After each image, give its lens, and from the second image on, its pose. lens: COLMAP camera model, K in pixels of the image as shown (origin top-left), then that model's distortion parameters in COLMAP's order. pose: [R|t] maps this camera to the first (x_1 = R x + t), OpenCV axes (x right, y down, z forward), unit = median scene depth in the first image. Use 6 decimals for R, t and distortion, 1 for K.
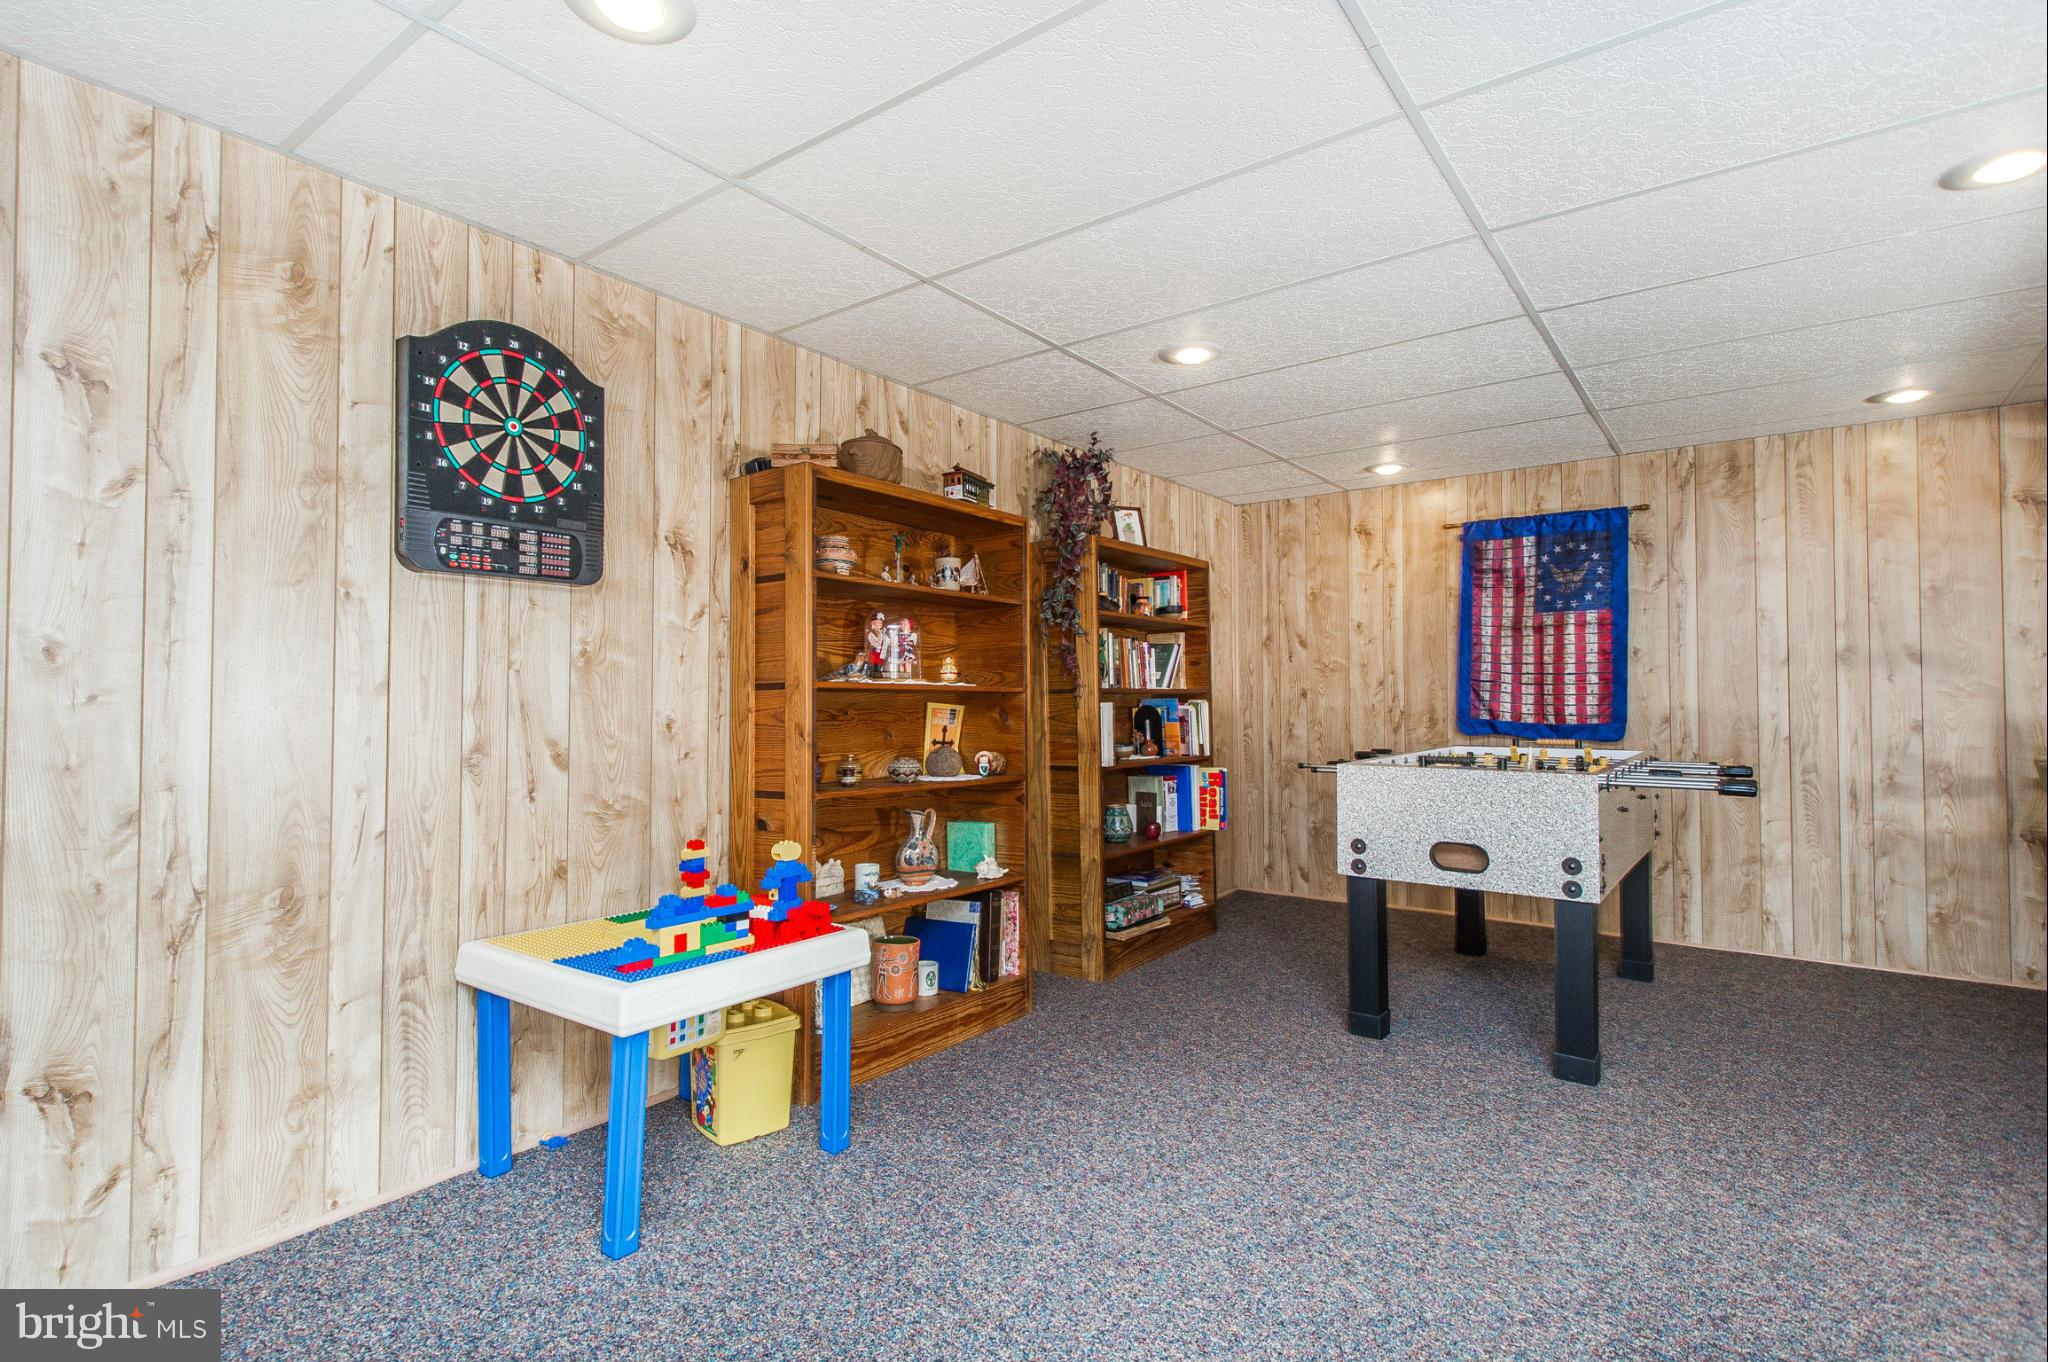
lens RADIAL K [[989.9, 0, 1018.6], [0, 989.9, 688.8], [0, 0, 1]] dist [0.025494, 0.000147]
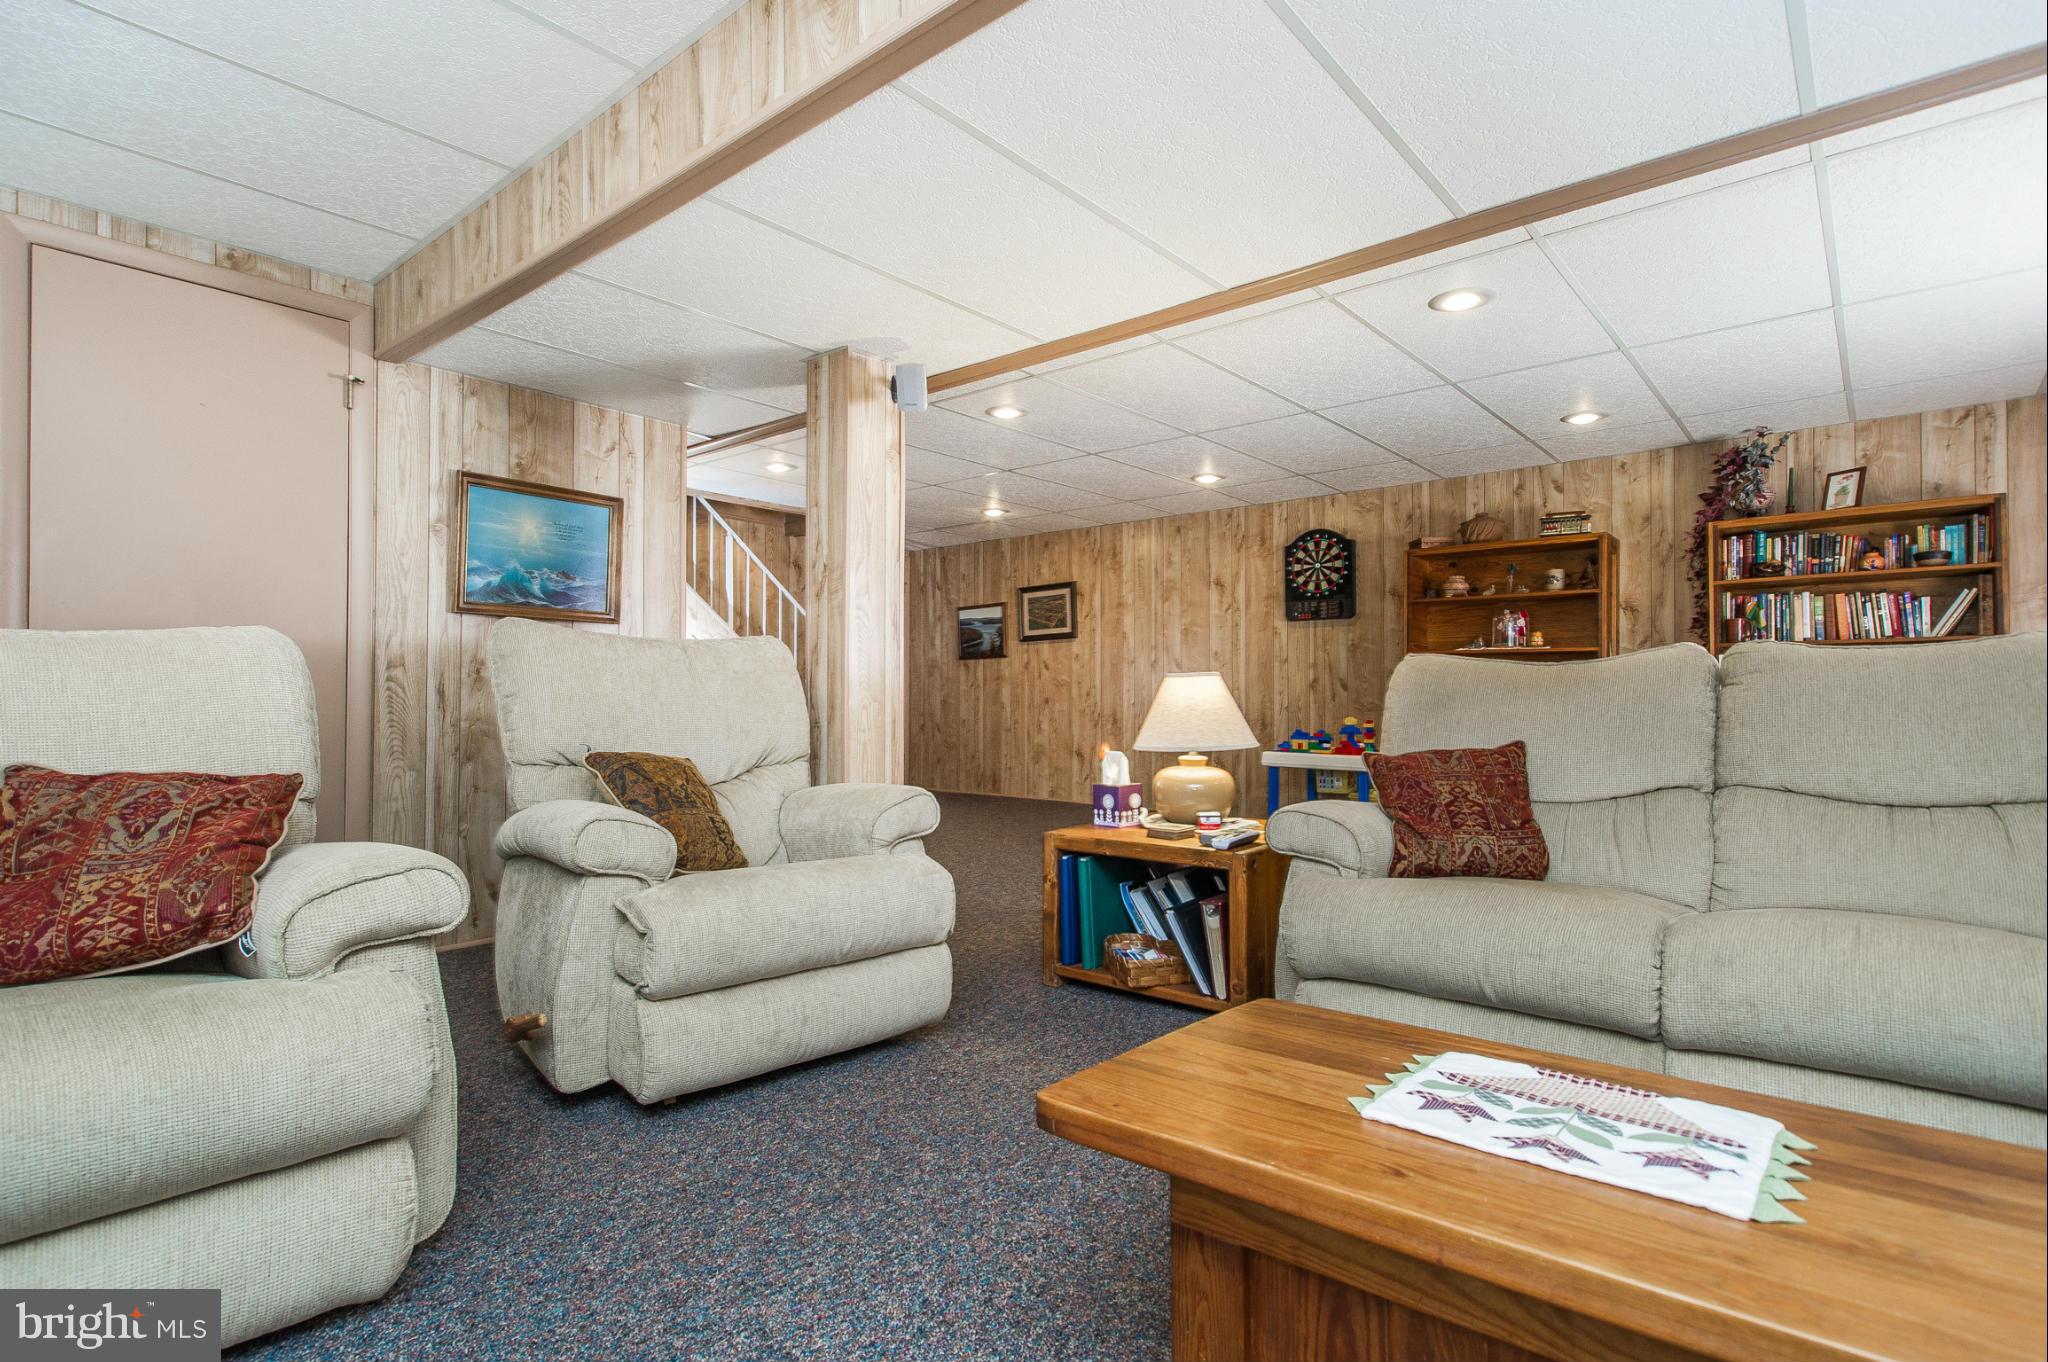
lens RADIAL K [[989.9, 0, 1018.6], [0, 989.9, 688.8], [0, 0, 1]] dist [0.025494, 0.000147]
pose [[-0.028329, -0.007595, -0.999570, 2.330149], [0.010255, 0.999916, -0.007889, 0.097013], [0.999546, -0.010474, -0.028248, 0.243967]]
